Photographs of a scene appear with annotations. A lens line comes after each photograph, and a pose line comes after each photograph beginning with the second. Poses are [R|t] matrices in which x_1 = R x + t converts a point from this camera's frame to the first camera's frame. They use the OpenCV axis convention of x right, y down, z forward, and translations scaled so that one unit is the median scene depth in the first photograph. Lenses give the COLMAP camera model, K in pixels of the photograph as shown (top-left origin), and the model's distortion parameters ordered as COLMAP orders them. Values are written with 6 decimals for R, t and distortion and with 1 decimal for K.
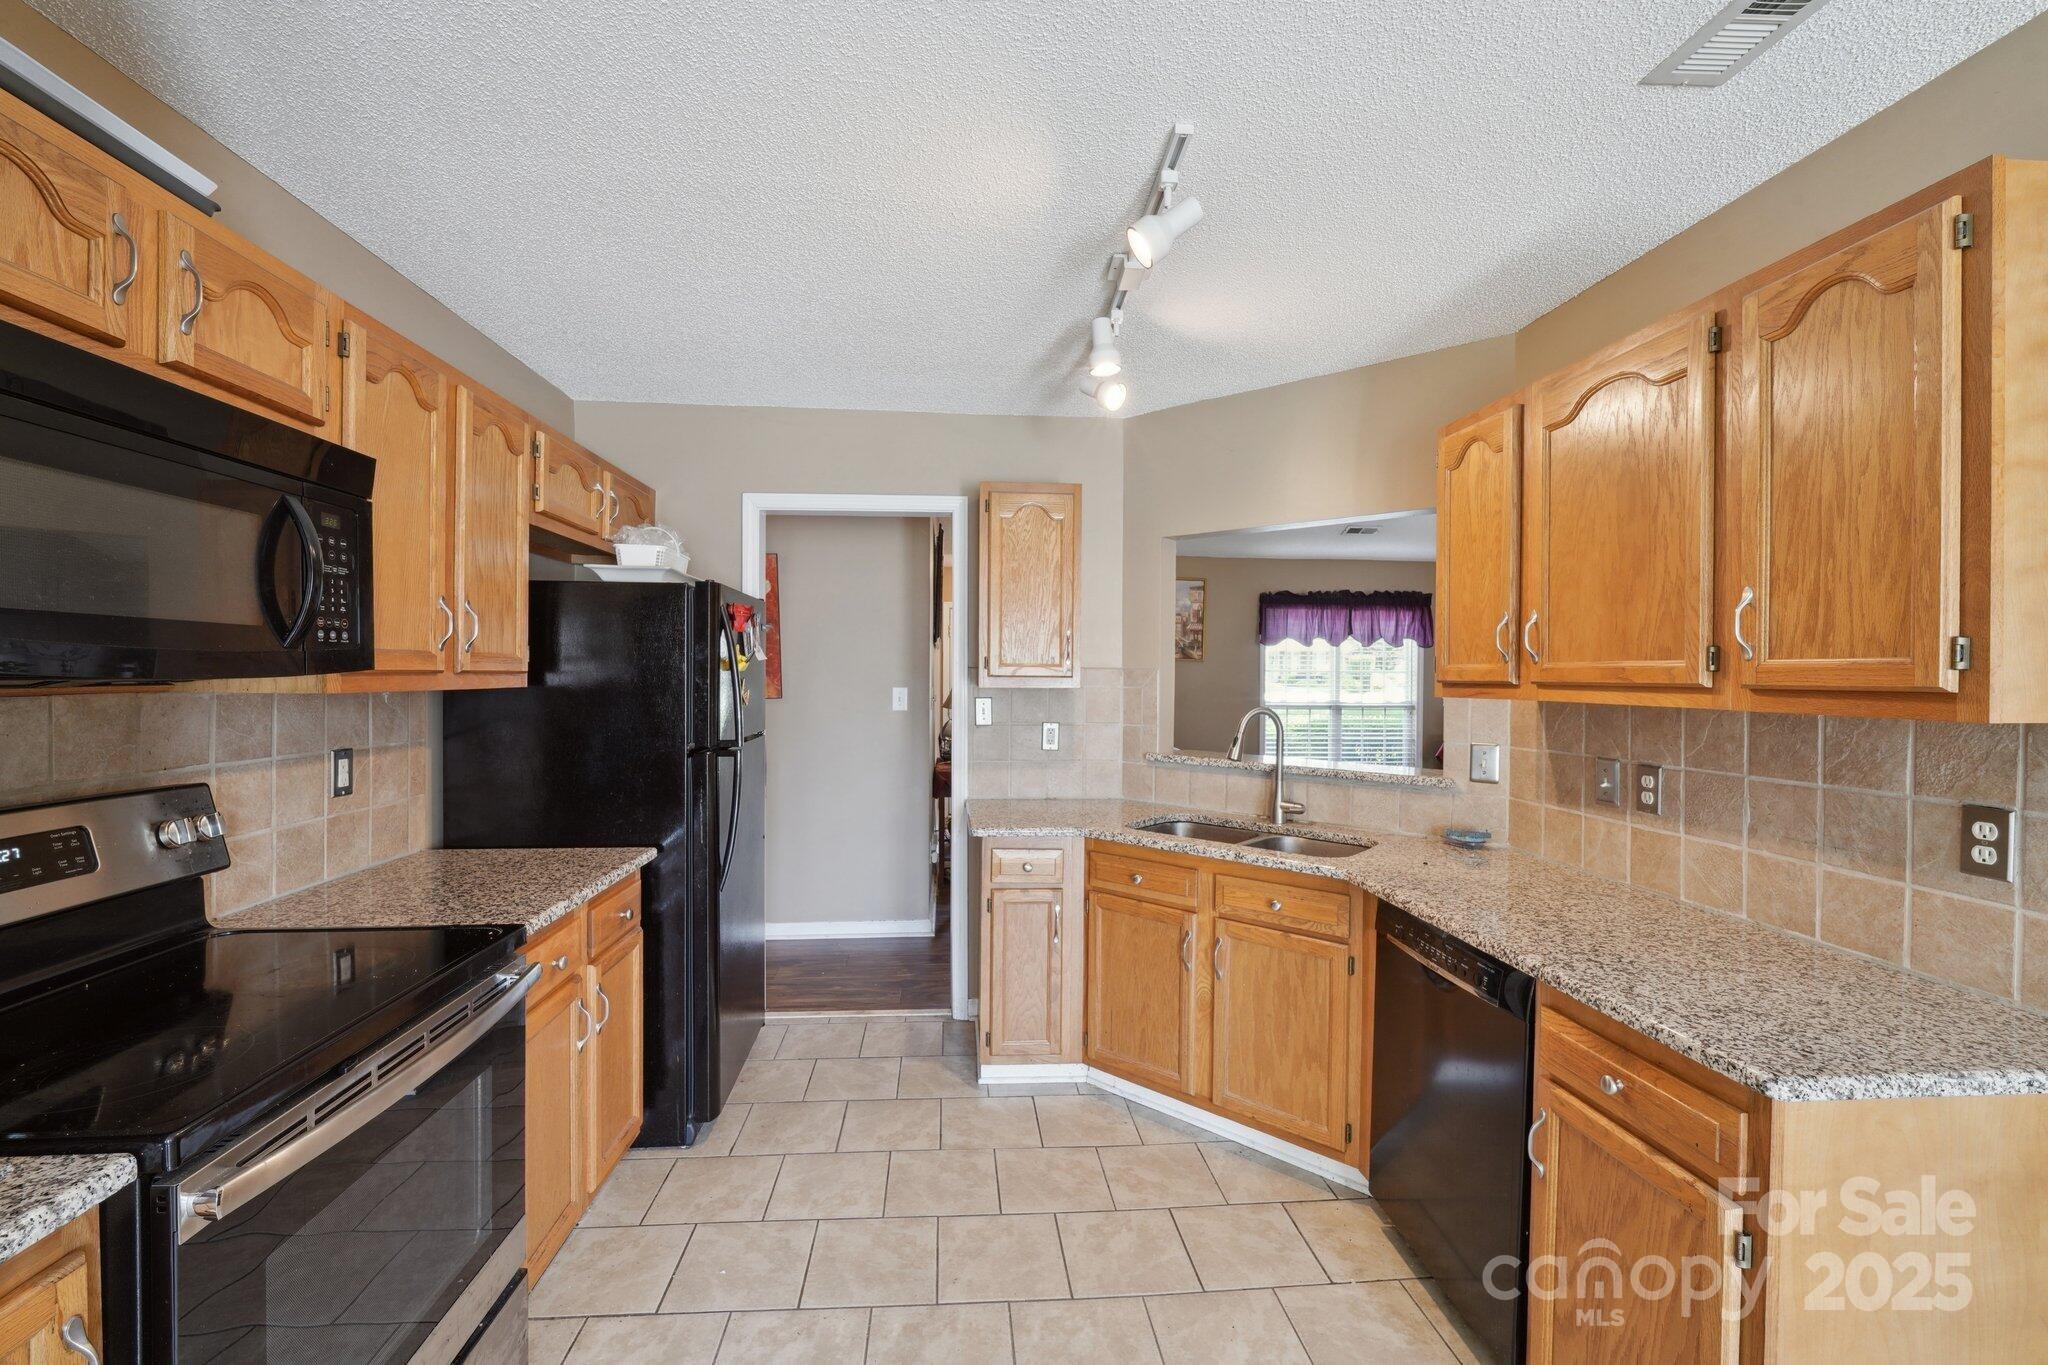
lens RADIAL K [[844.1, 0, 1013.9], [0, 844.1, 680.7], [0, 0, 1]] dist [-0.007034, -0.002887]
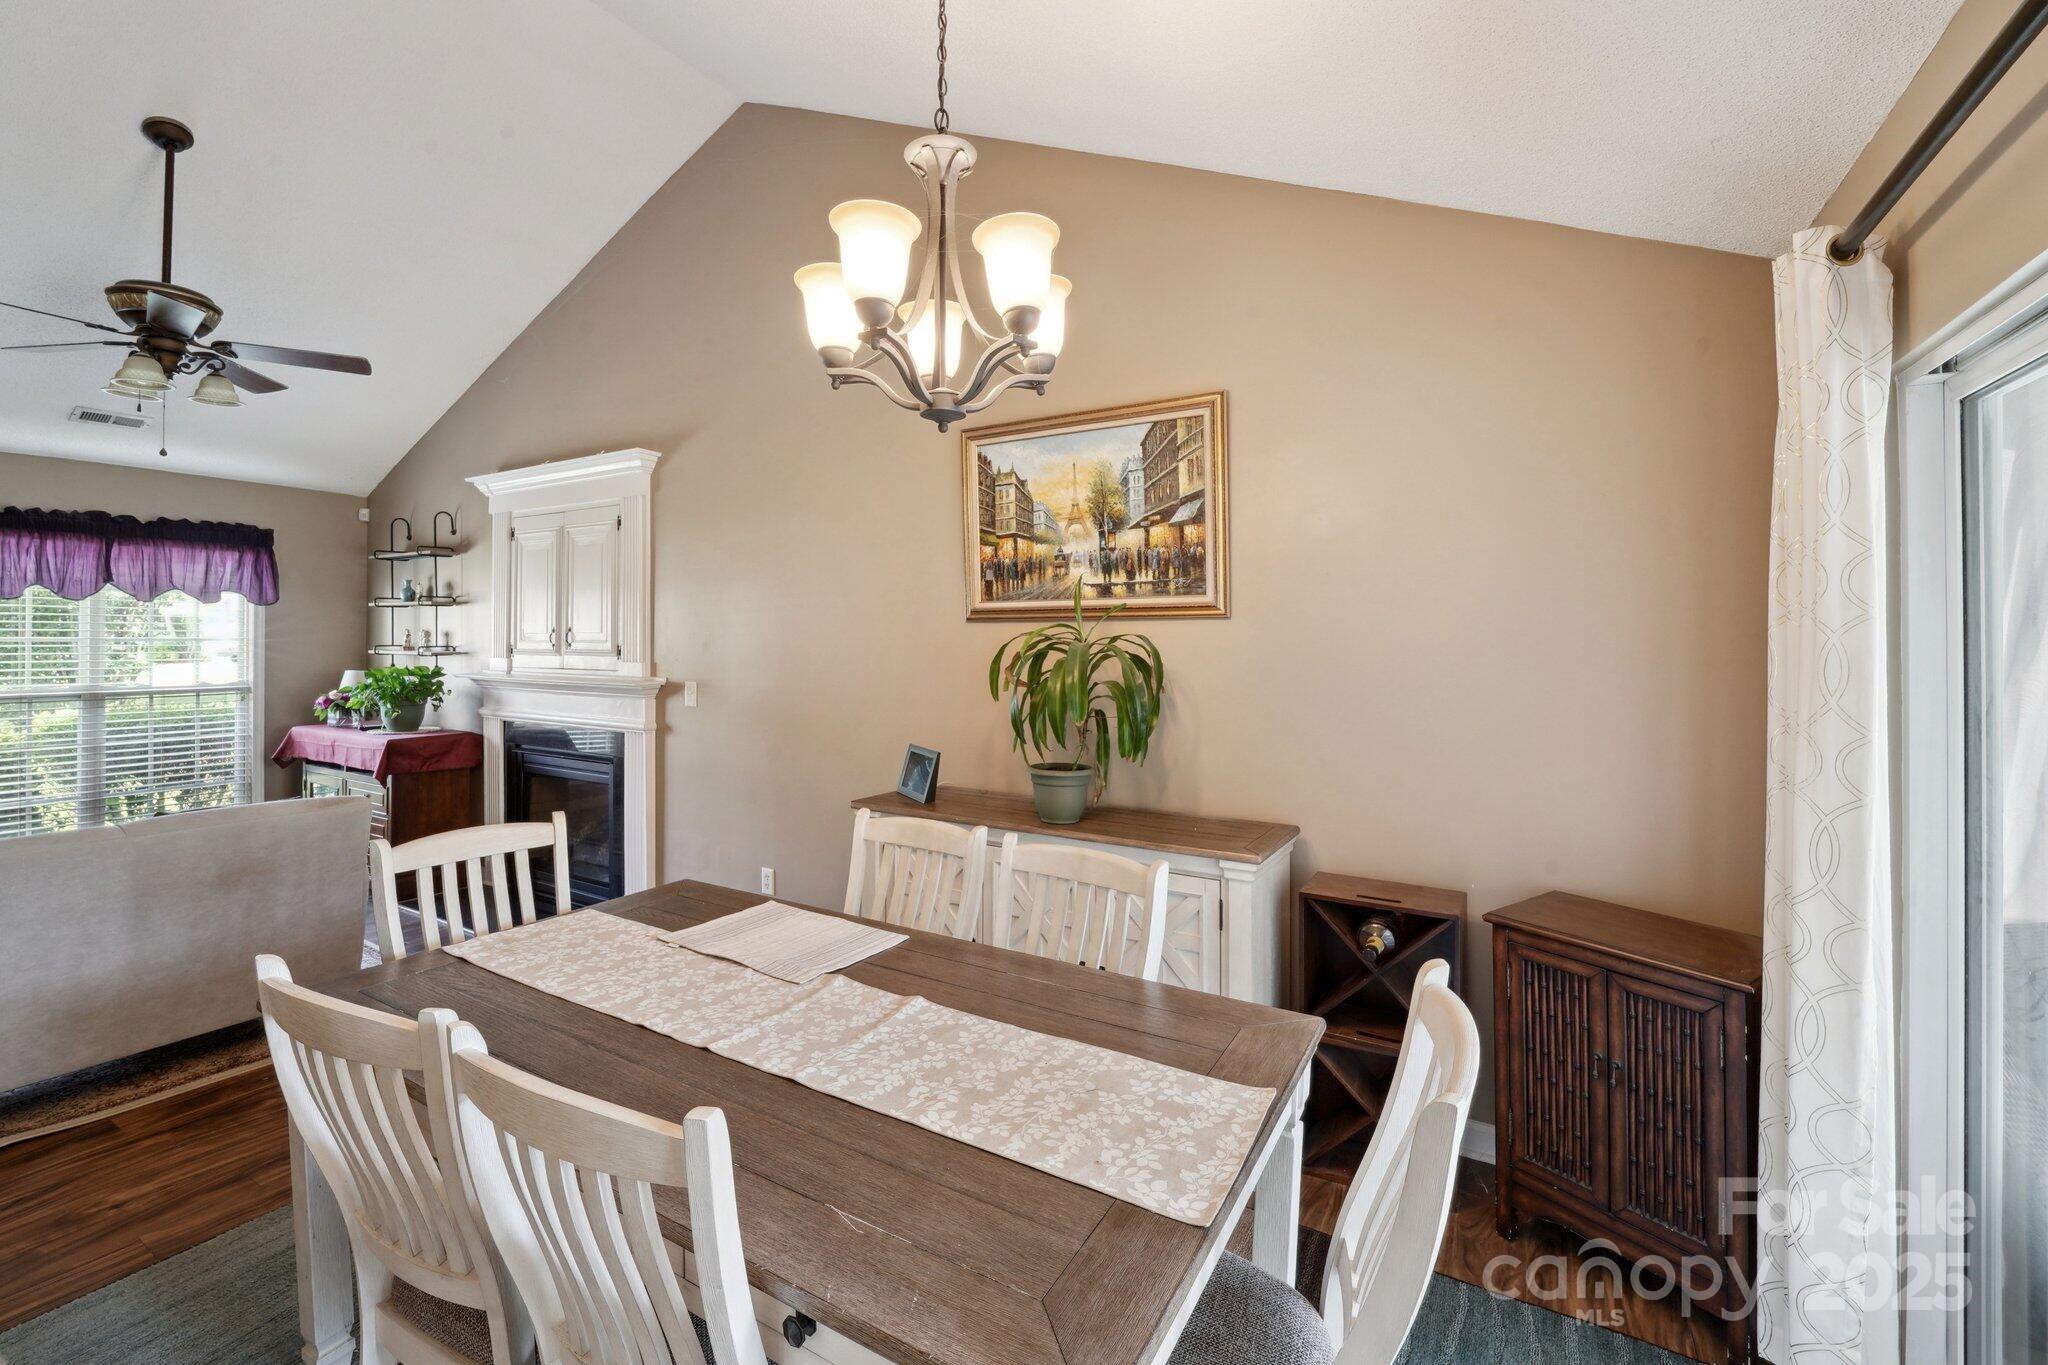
lens RADIAL K [[844.1, 0, 1034.7], [0, 844.1, 622.8], [0, 0, 1]] dist [-0.007034, -0.002887]
pose [[0.559866, 0.009373, 0.828530, 0.802736], [0.006720, 0.999852, -0.015852, -0.026493], [-0.828556, 0.014443, 0.559720, 0.194764]]
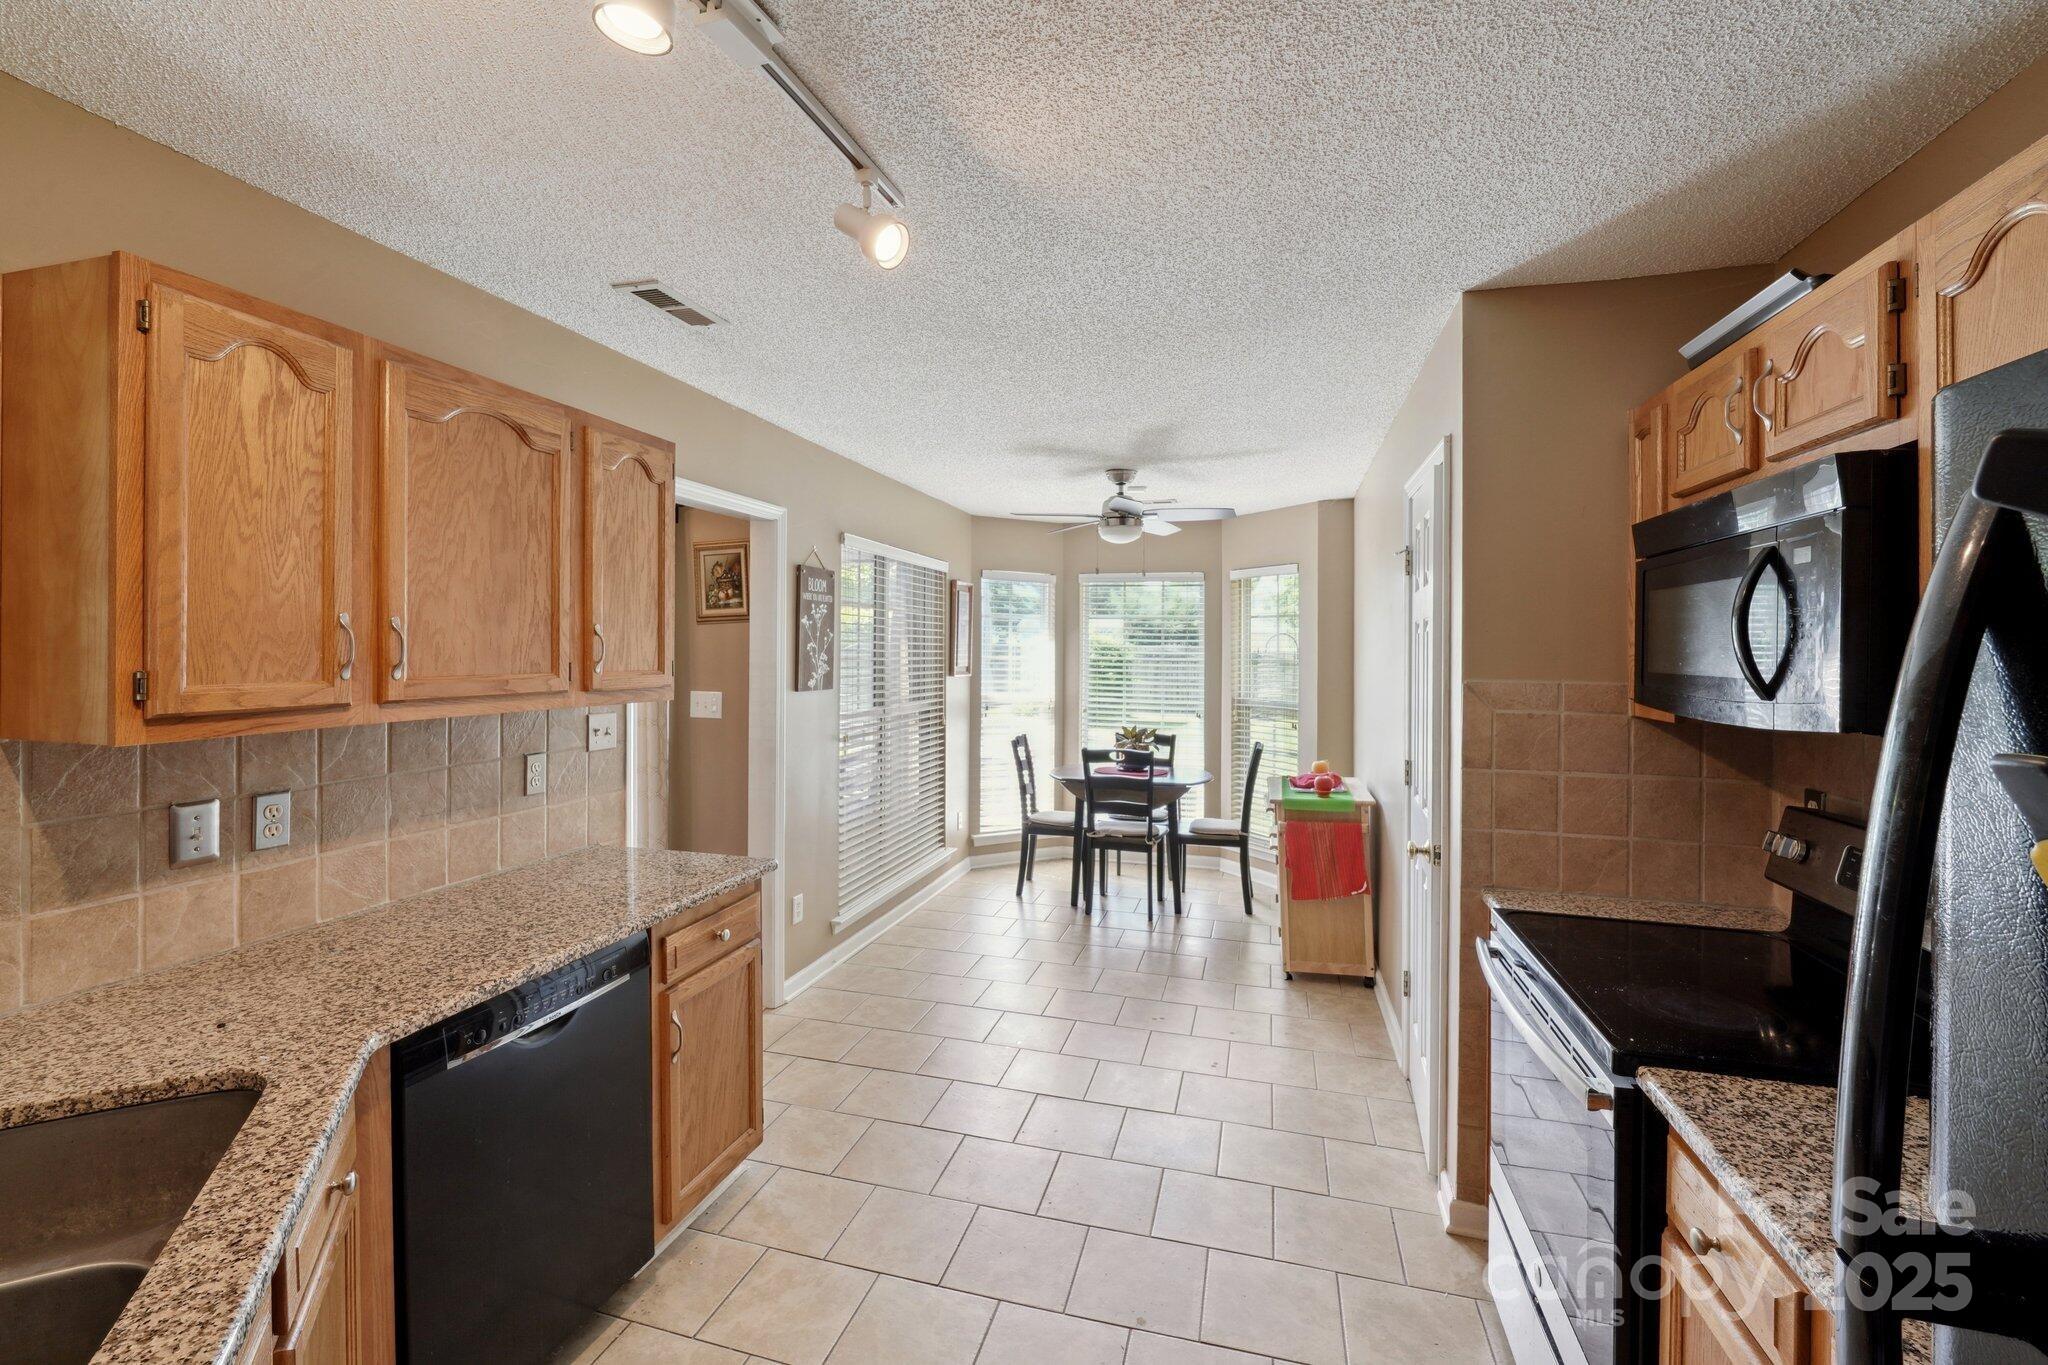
lens RADIAL K [[844.1, 0, 1019.1], [0, 844.1, 633.5], [0, 0, 1]] dist [-0.007034, -0.002887]
pose [[-0.933893, -0.008192, 0.357458, -0.214436], [-0.011628, 0.999905, -0.007463, -0.052636], [-0.357363, -0.011126, -0.933899, 1.227994]]
